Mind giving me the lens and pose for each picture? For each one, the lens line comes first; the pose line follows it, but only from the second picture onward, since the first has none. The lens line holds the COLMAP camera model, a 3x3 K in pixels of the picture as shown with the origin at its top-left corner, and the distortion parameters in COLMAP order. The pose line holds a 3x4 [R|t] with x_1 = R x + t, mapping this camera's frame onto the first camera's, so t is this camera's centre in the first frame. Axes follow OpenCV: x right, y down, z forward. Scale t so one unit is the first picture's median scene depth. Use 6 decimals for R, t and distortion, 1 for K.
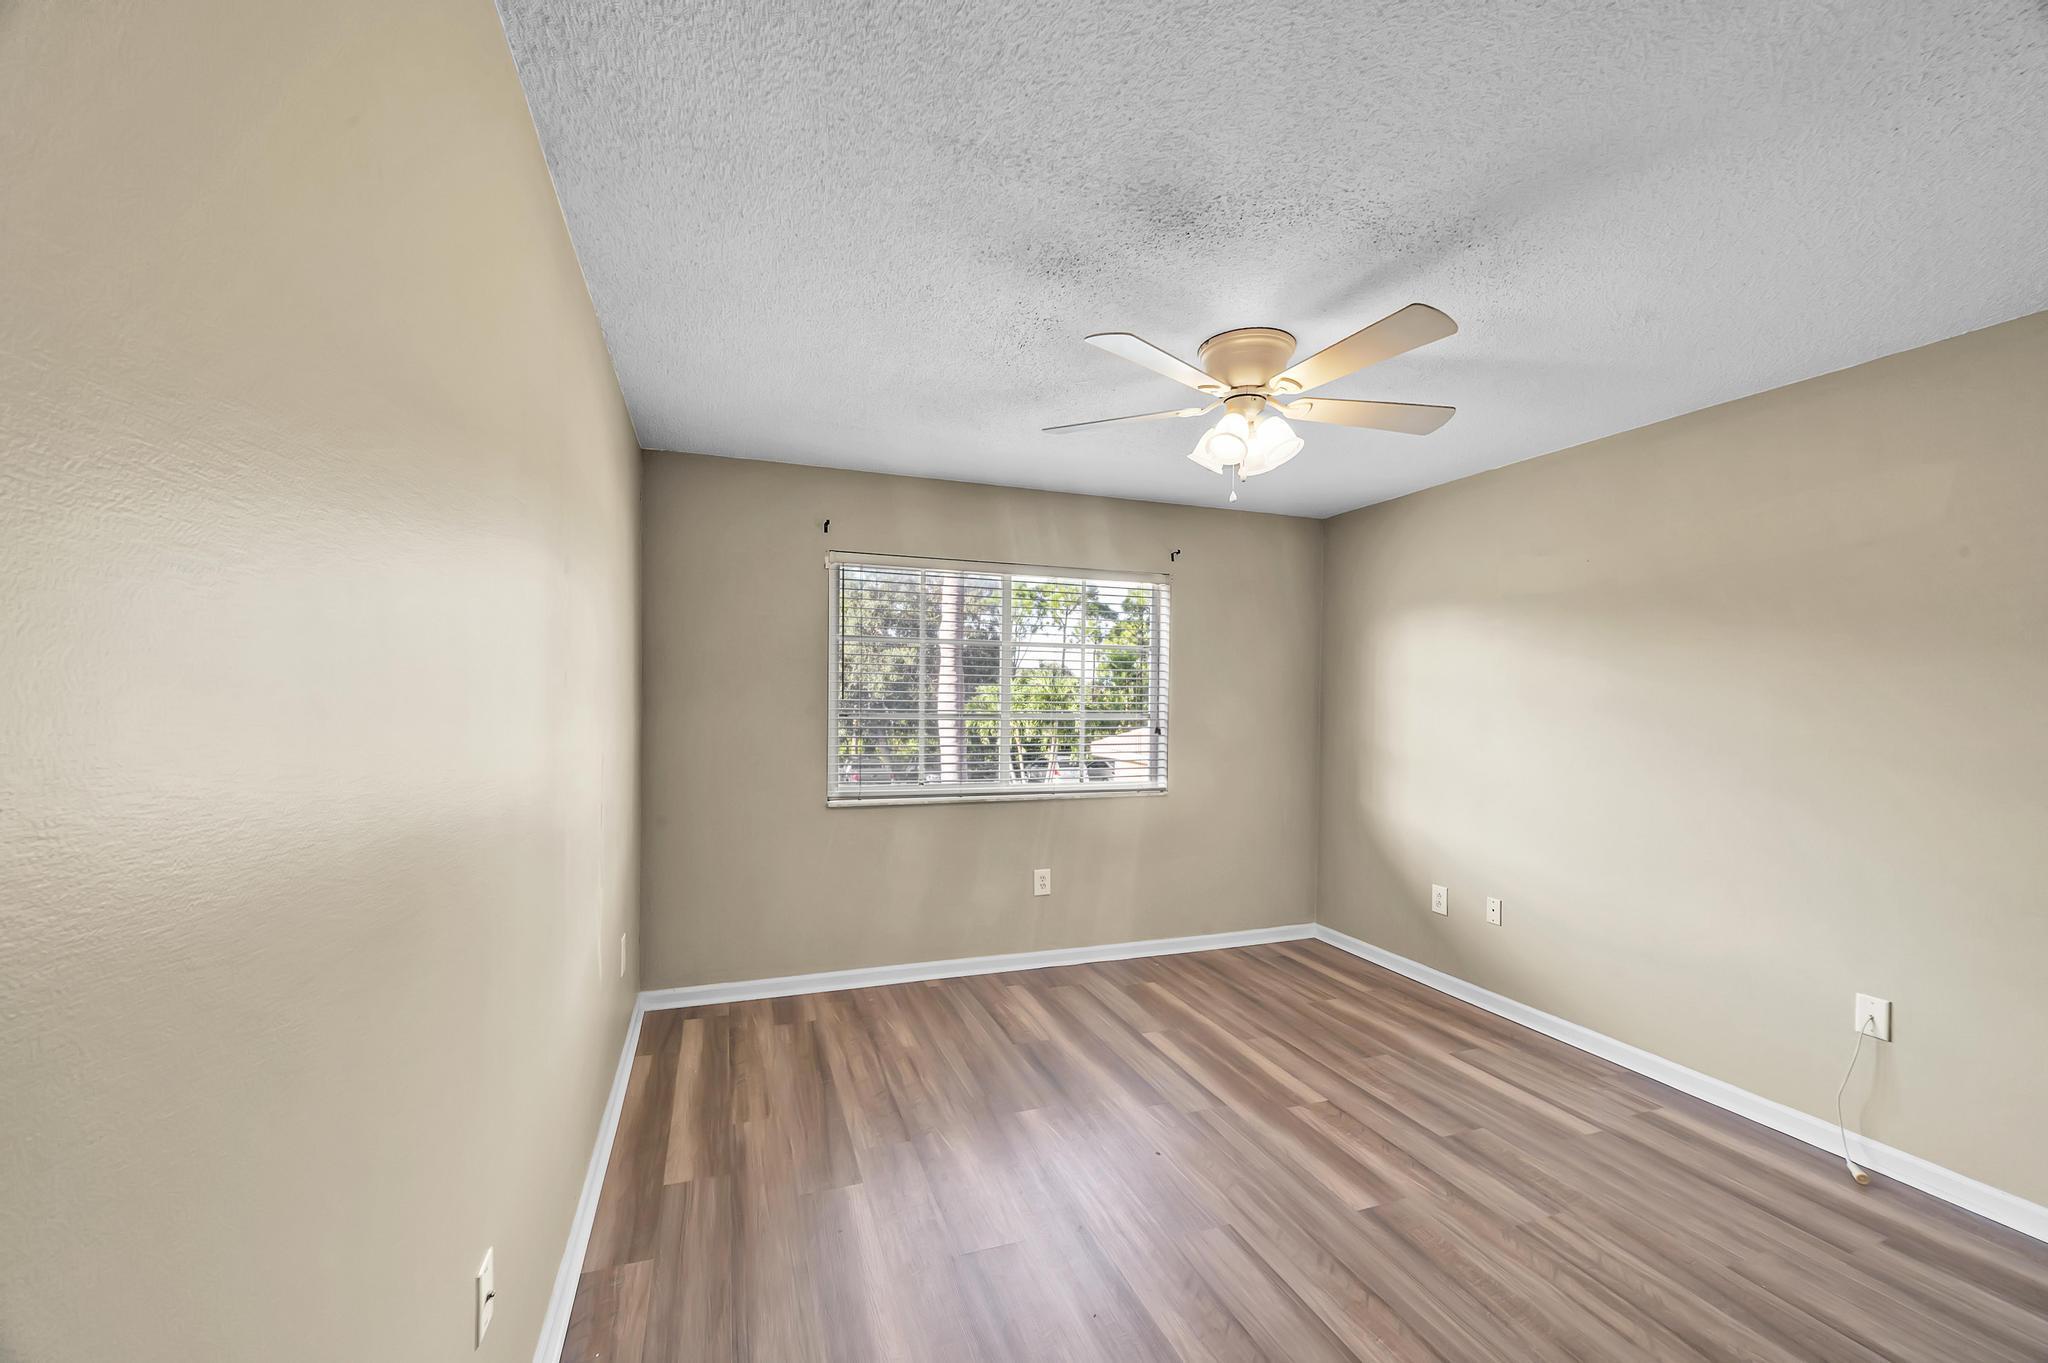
lens RADIAL K [[814.2, 0, 1024.0], [0, 814.2, 681.5], [0, 0, 1]] dist [0.000932, 0.000283]
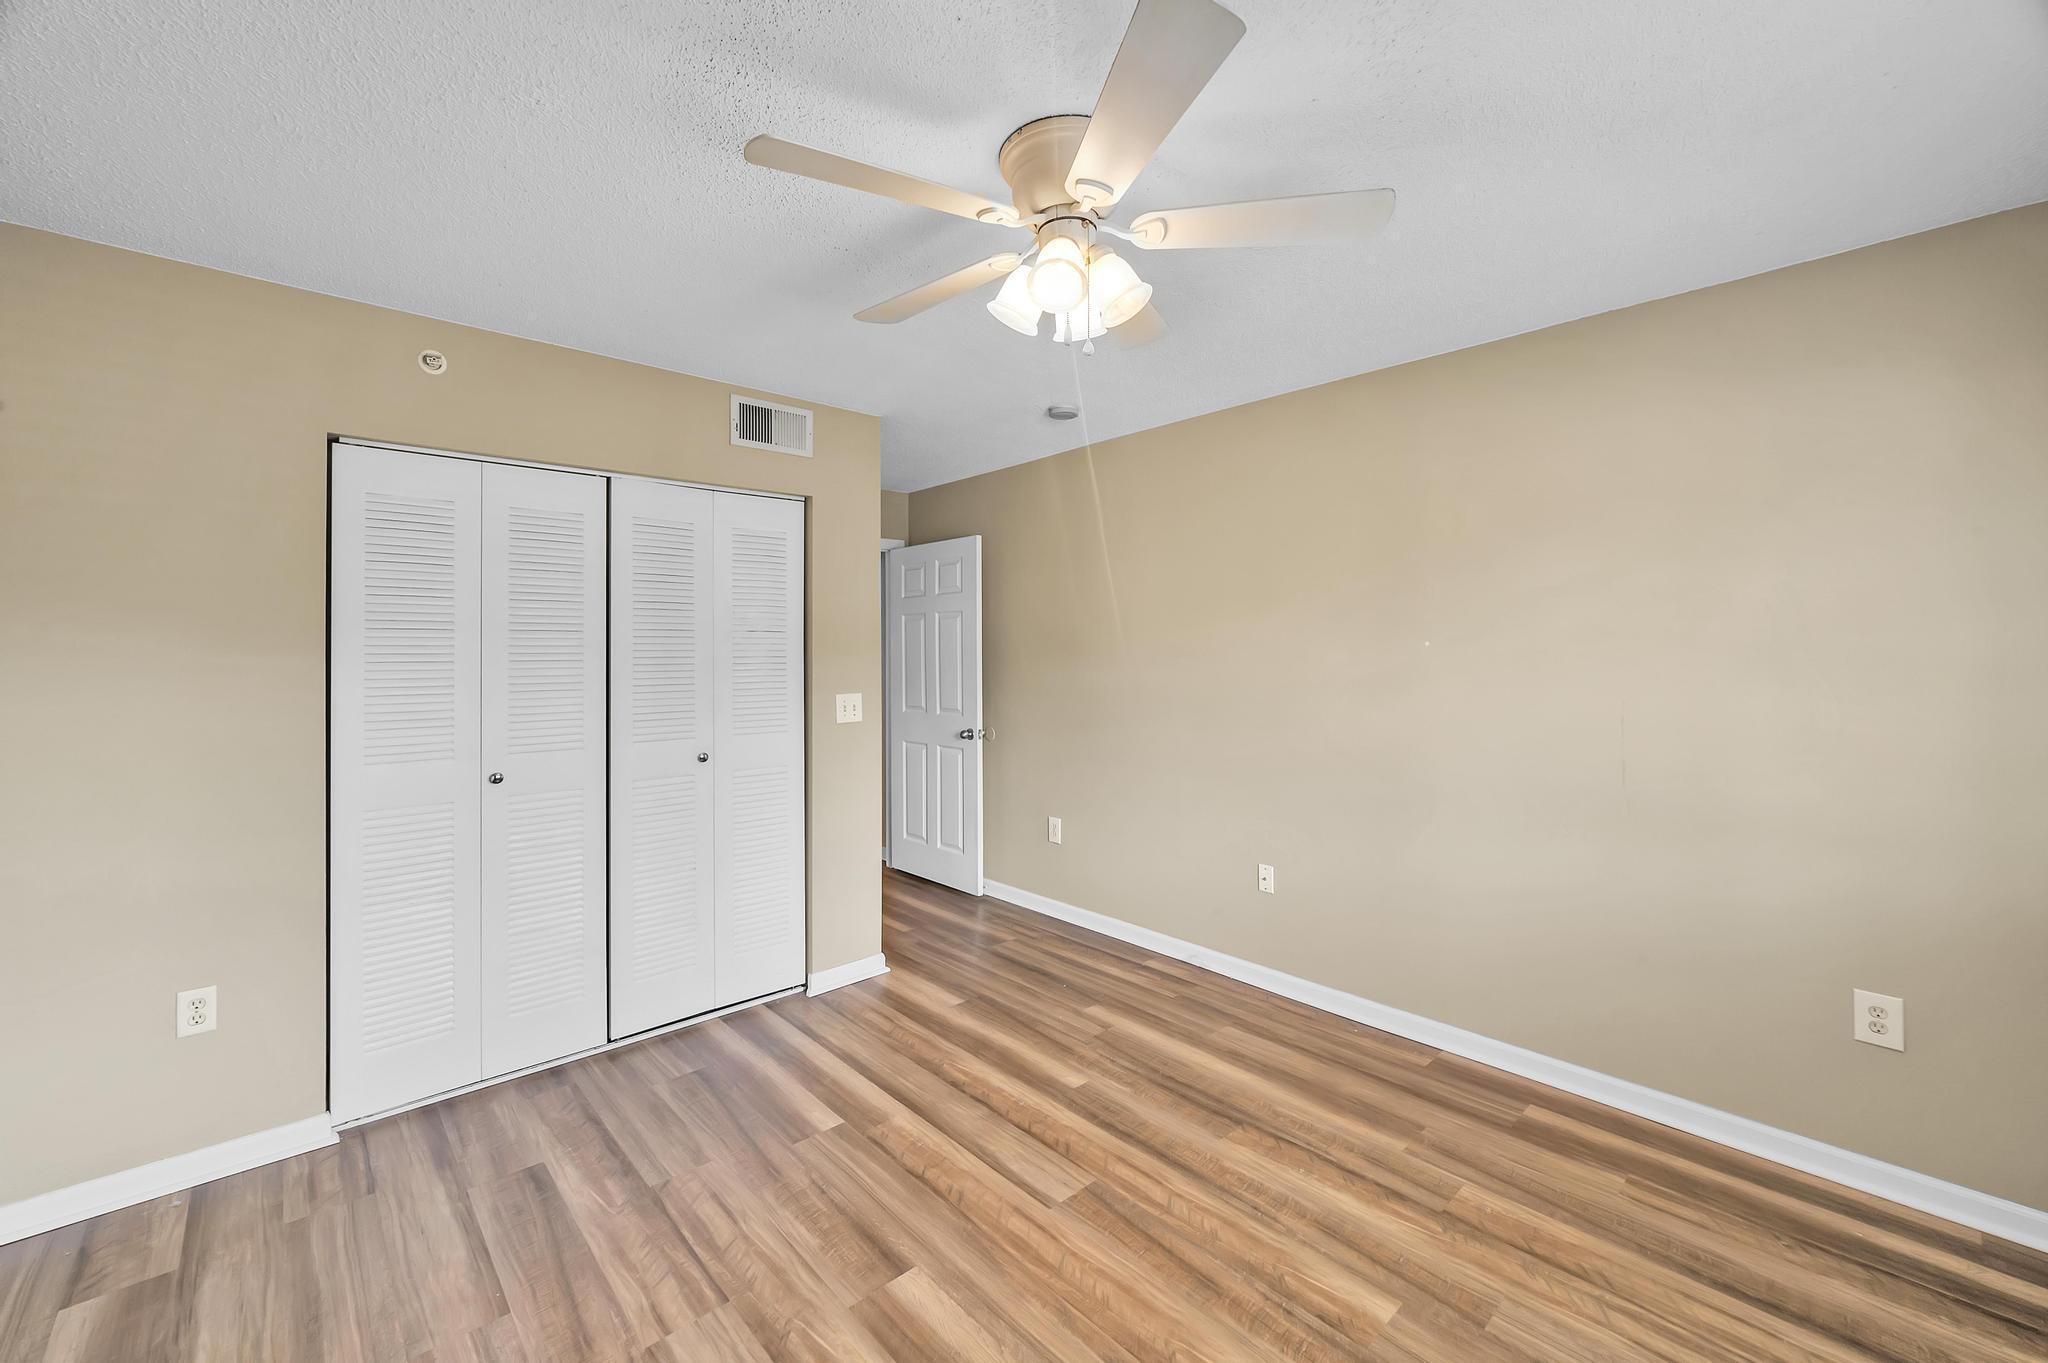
lens RADIAL K [[814.2, 0, 1024.0], [0, 814.2, 681.5], [0, 0, 1]] dist [0.000932, 0.000283]
pose [[-0.926263, 0.008457, -0.376784, 0.651578], [0.000673, 0.999784, 0.020787, 0.031912], [0.376878, 0.019000, -0.926068, 1.913543]]
